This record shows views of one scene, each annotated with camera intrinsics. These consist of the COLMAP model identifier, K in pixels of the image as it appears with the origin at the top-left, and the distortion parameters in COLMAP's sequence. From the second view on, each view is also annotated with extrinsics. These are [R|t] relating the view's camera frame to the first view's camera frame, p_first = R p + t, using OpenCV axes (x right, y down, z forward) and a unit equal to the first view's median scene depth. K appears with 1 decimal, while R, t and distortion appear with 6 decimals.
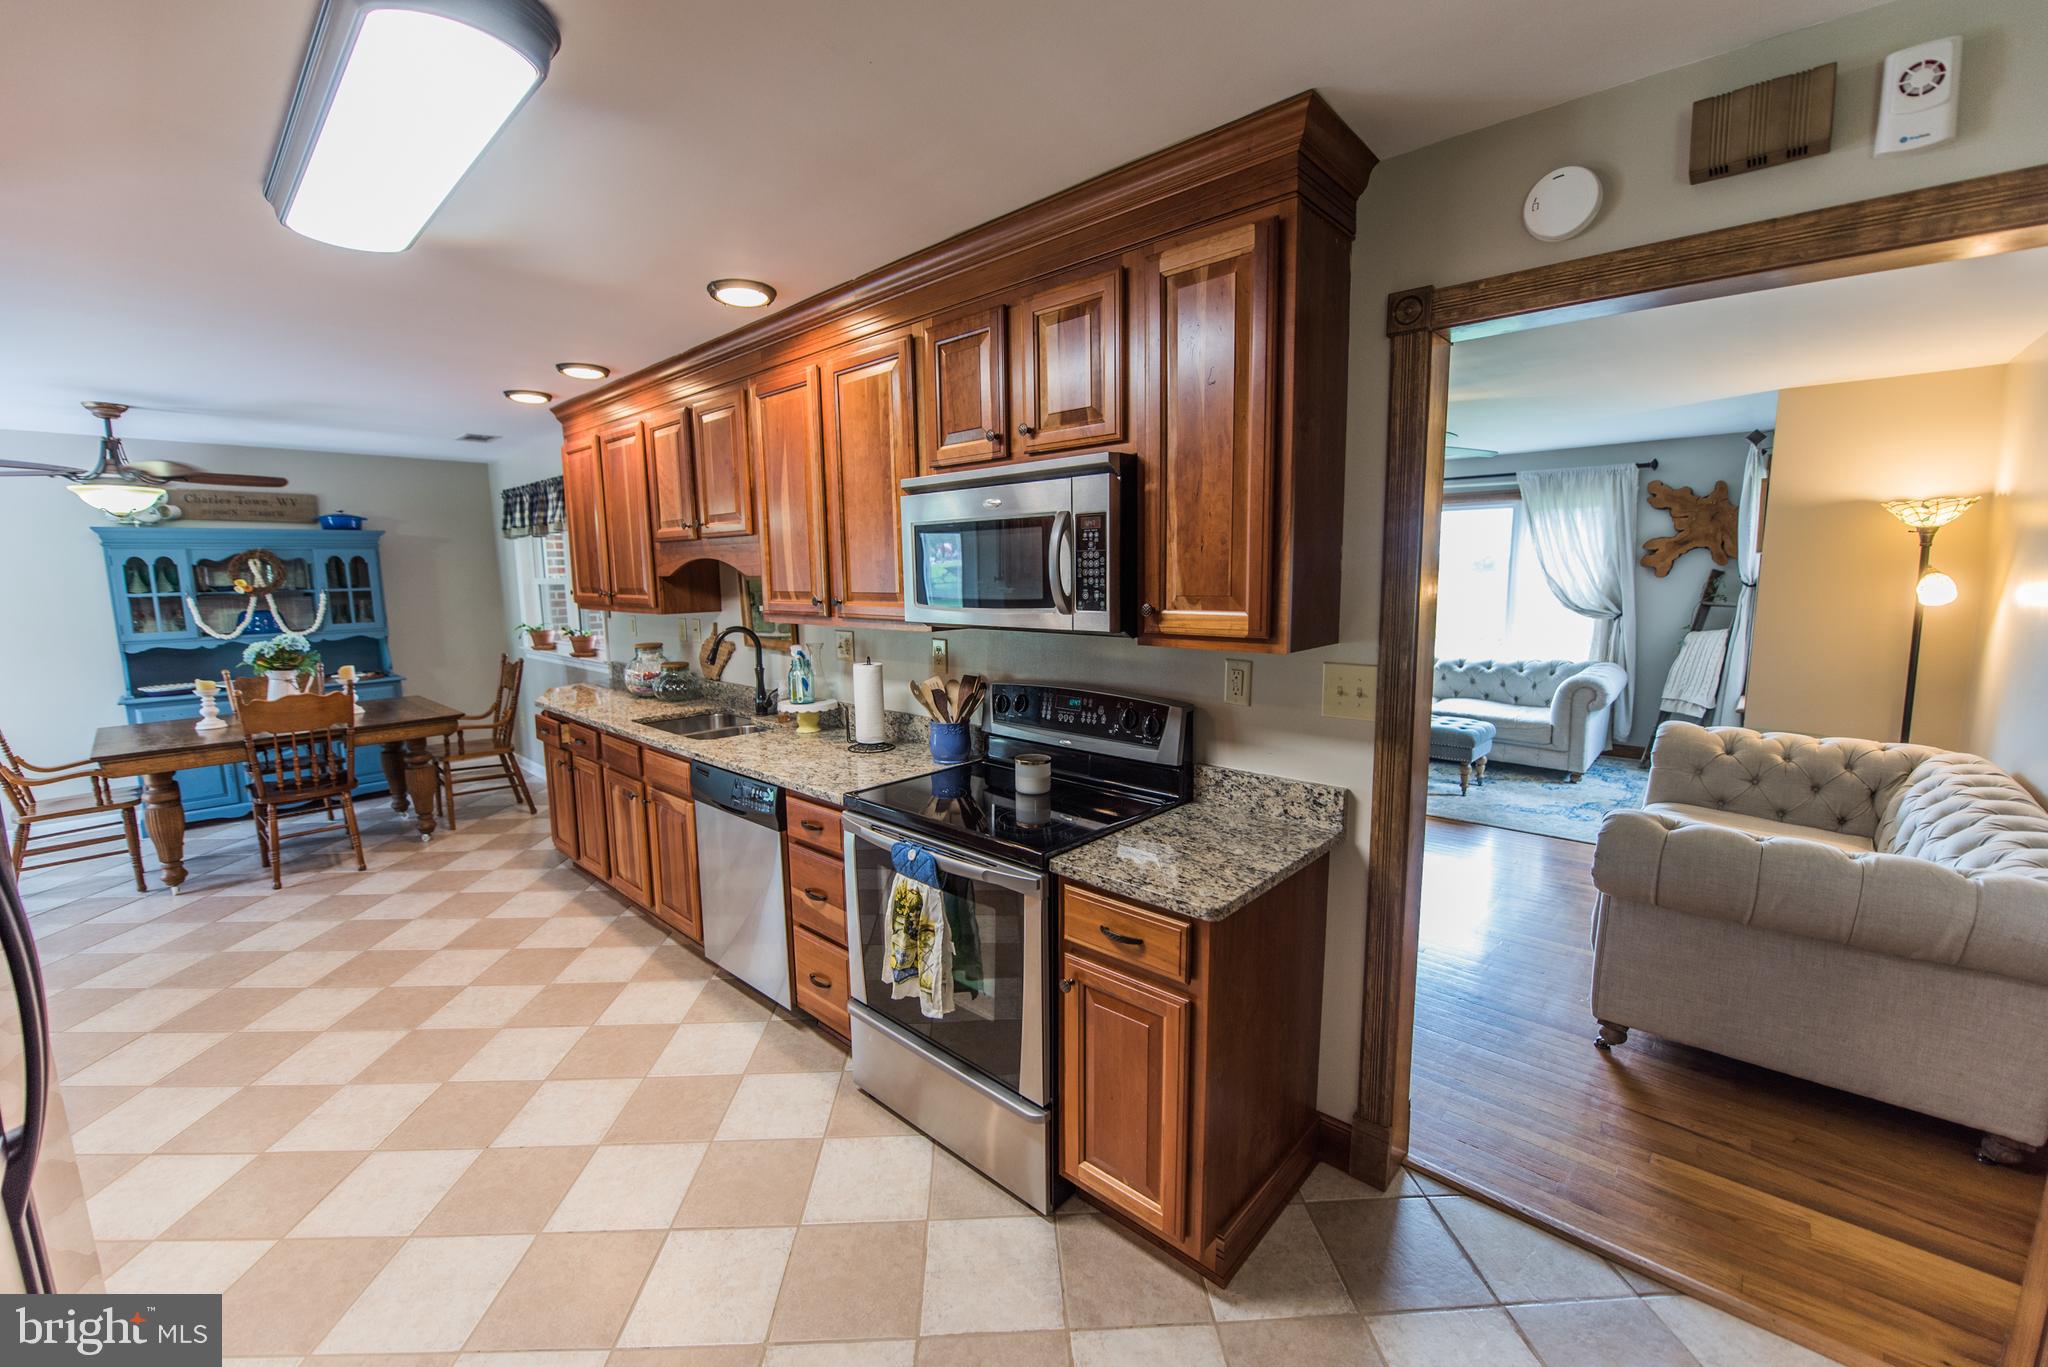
lens RADIAL K [[814.0, 0, 1019.0], [0, 814.0, 682.2], [0, 0, 1]] dist [-0.018465, -0.001227]
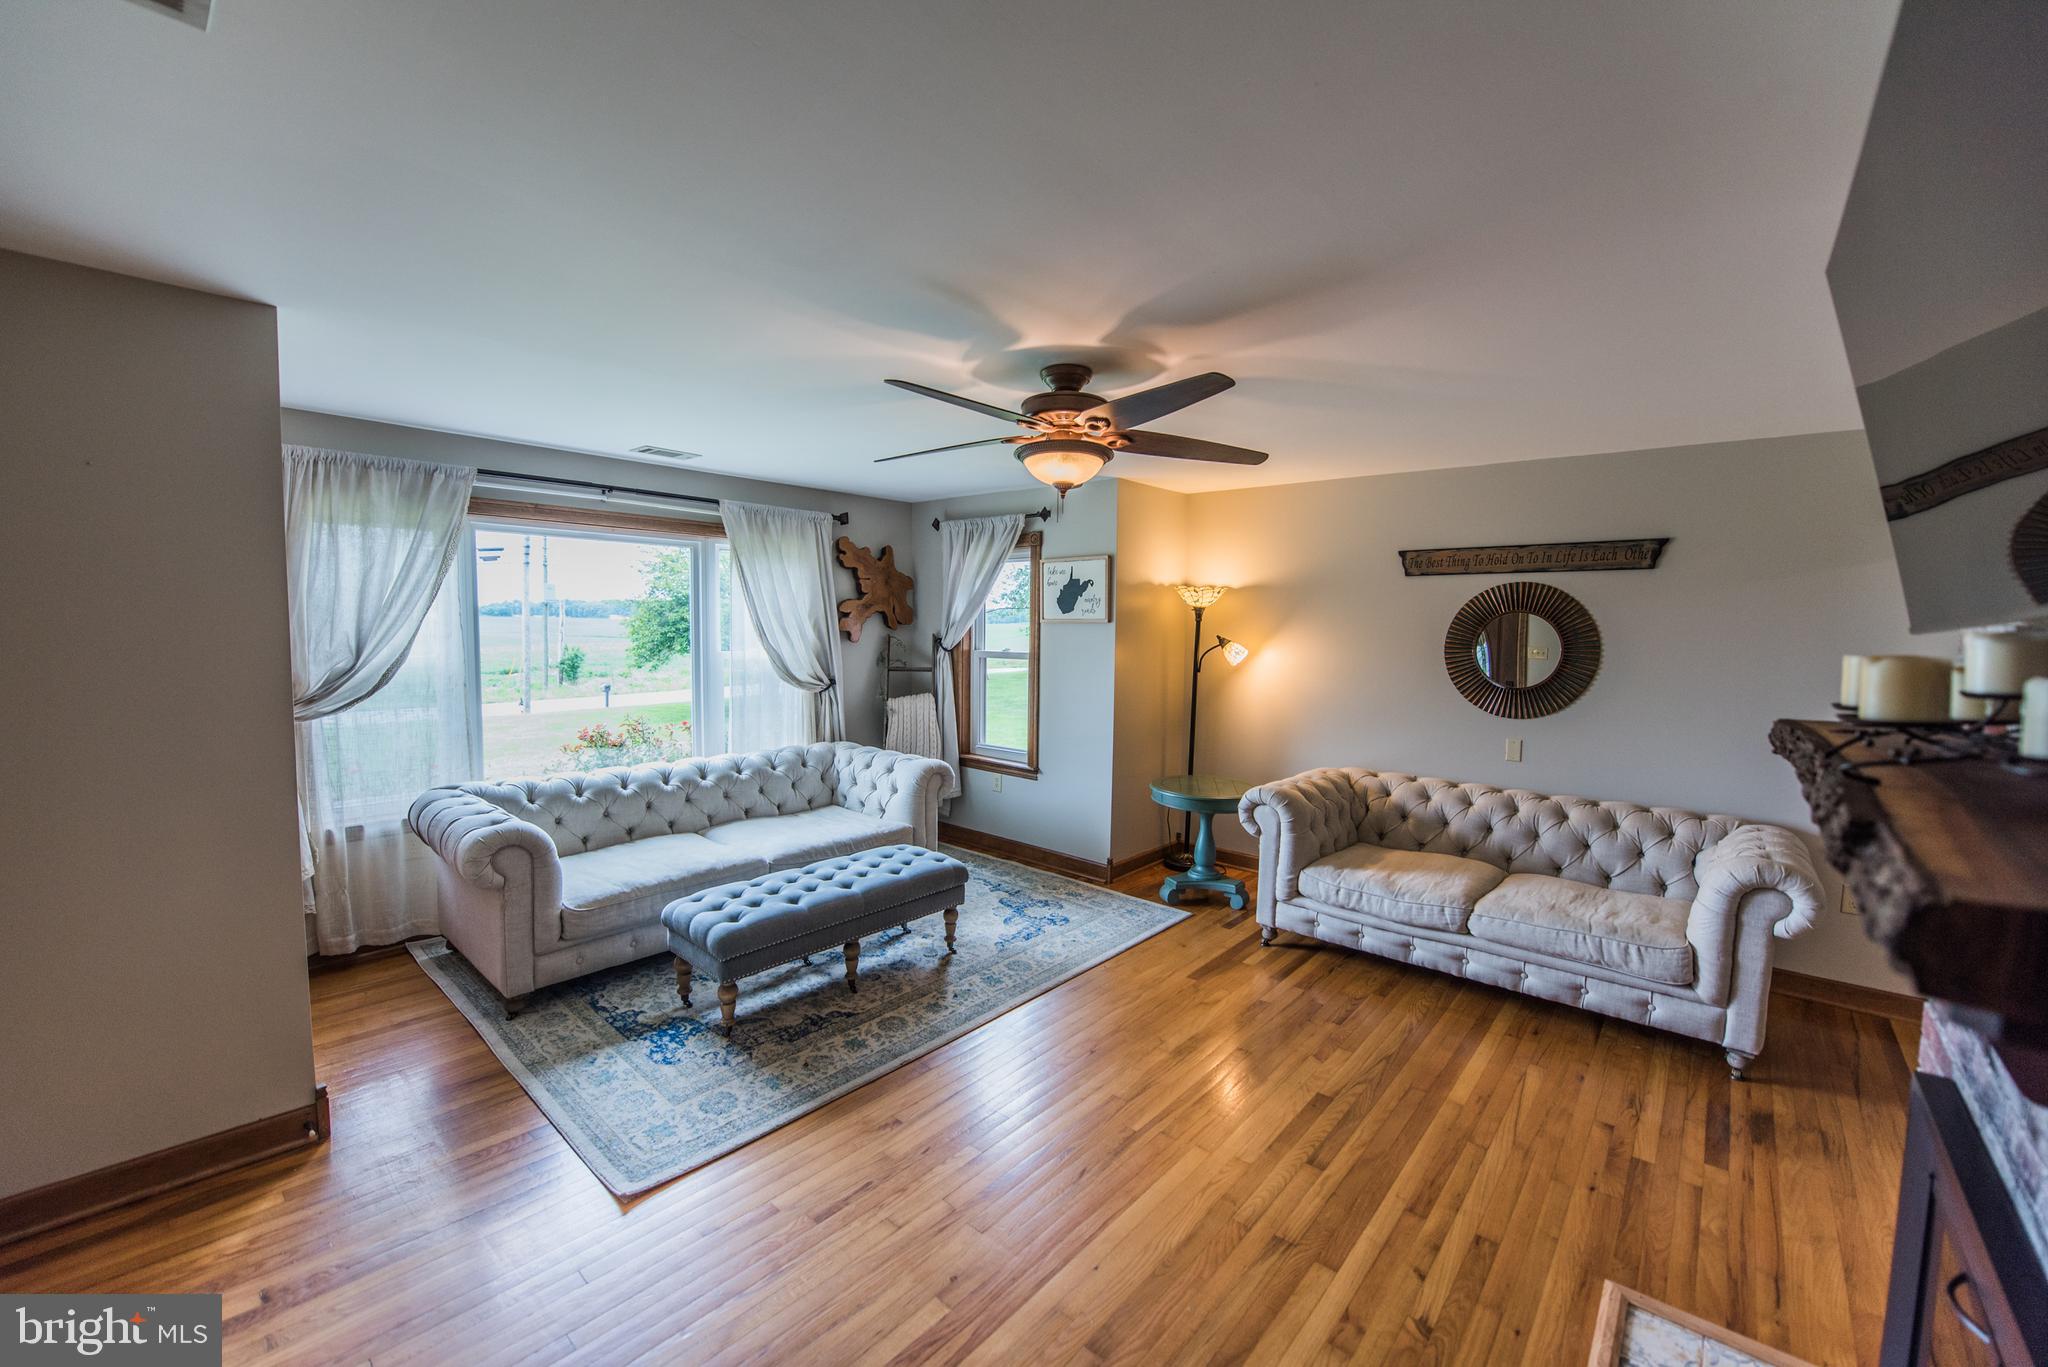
lens RADIAL K [[815.4, 0, 1024.0], [0, 815.4, 683.5], [0, 0, 1]] dist [-0.022539, -0.000376]
pose [[-0.026948, -0.060339, 0.997814, -0.182050], [0.123015, 0.990390, 0.063212, -0.157298], [-0.992039, 0.124450, -0.019266, 1.100354]]
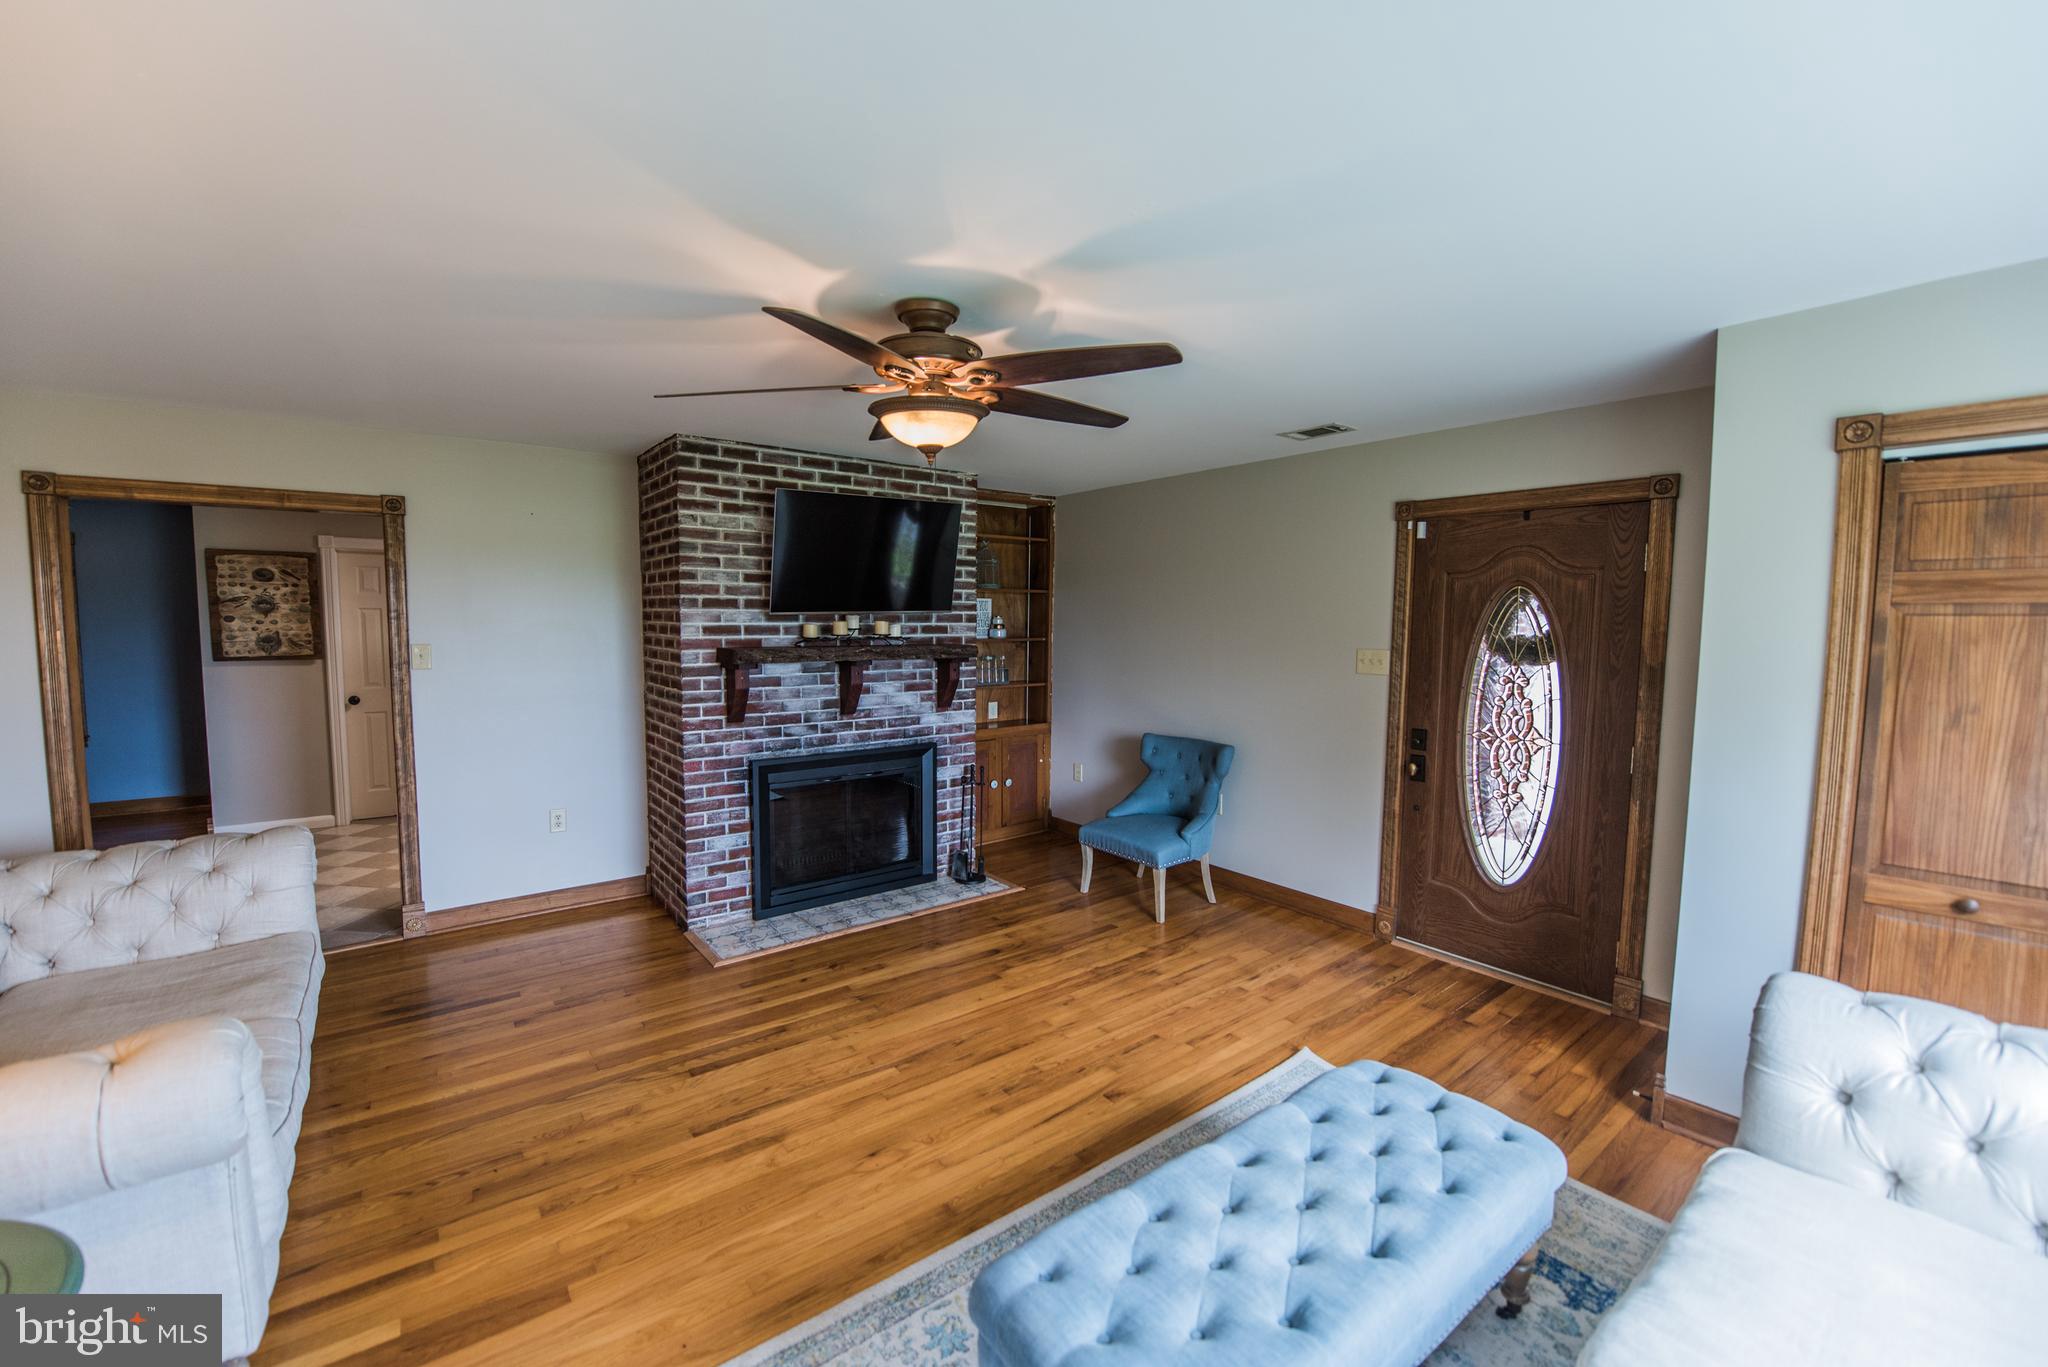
lens RADIAL K [[814.0, 0, 1019.0], [0, 814.0, 682.2], [0, 0, 1]] dist [-0.018465, -0.001227]
pose [[-0.162443, 0.088341, -0.982755, 0.935218], [-0.140279, 0.983800, 0.111622, -0.183056], [0.976695, 0.155992, -0.147420, 1.191633]]
